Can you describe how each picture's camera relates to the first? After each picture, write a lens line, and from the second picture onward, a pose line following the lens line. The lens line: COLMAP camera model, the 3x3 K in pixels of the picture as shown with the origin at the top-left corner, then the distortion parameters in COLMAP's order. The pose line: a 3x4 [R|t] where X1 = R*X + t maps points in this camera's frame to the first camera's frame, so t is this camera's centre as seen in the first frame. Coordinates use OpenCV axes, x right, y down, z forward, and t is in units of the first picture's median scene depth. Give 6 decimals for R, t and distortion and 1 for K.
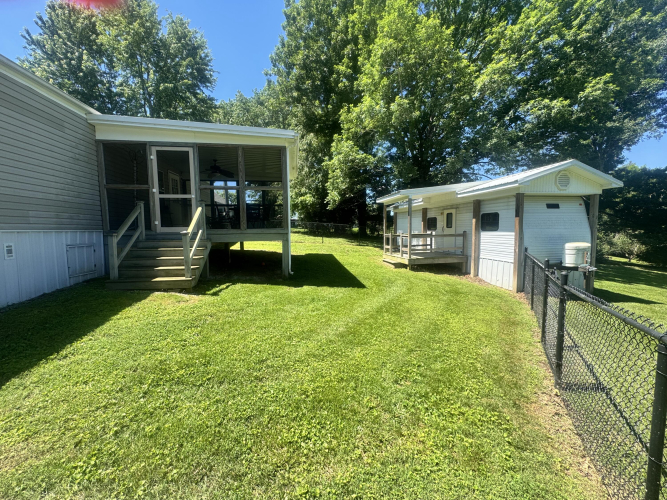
lens RADIAL K [[267.7, 0, 330.3], [0, 267.7, 246.3], [0, 0, 1]] dist [0.000730, 0.000395]
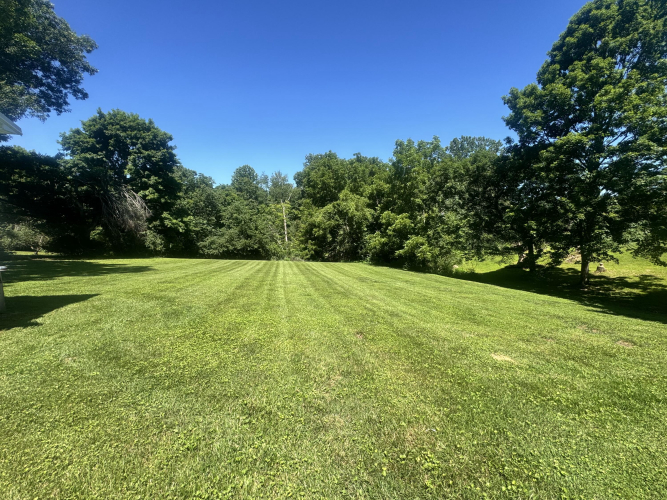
lens RADIAL K [[267.7, 0, 334.2], [0, 267.7, 248.0], [0, 0, 1]] dist [0.000730, 0.000395]
pose [[-0.121017, -0.104878, 0.987094, 0.273565], [0.073447, 0.990731, 0.114269, 0.018919], [-0.989929, 0.086328, -0.112192, 0.293952]]
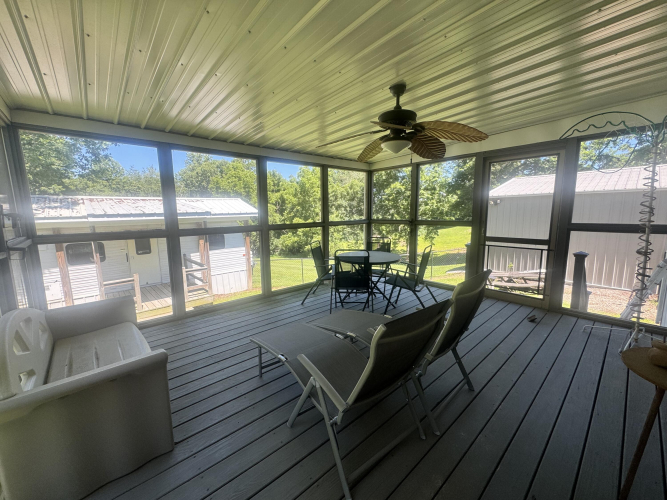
lens RADIAL K [[267.7, 0, 328.5], [0, 267.7, 245.3], [0, 0, 1]] dist [0.000730, 0.000395]
pose [[-0.528204, -0.095748, 0.843702, -0.596383], [0.075810, 0.984336, 0.159169, -0.212567], [-0.845727, 0.148035, -0.512672, 1.106972]]
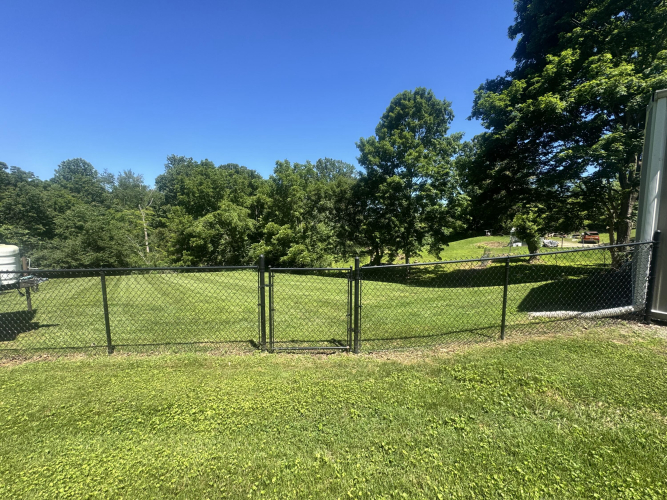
lens RADIAL K [[267.7, 0, 331.3], [0, 267.7, 247.8], [0, 0, 1]] dist [0.000730, 0.000395]
pose [[-0.551332, -0.066492, 0.831632, -0.026006], [0.056988, 0.991489, 0.117054, -0.038379], [-0.832337, 0.111928, -0.542851, 0.562021]]
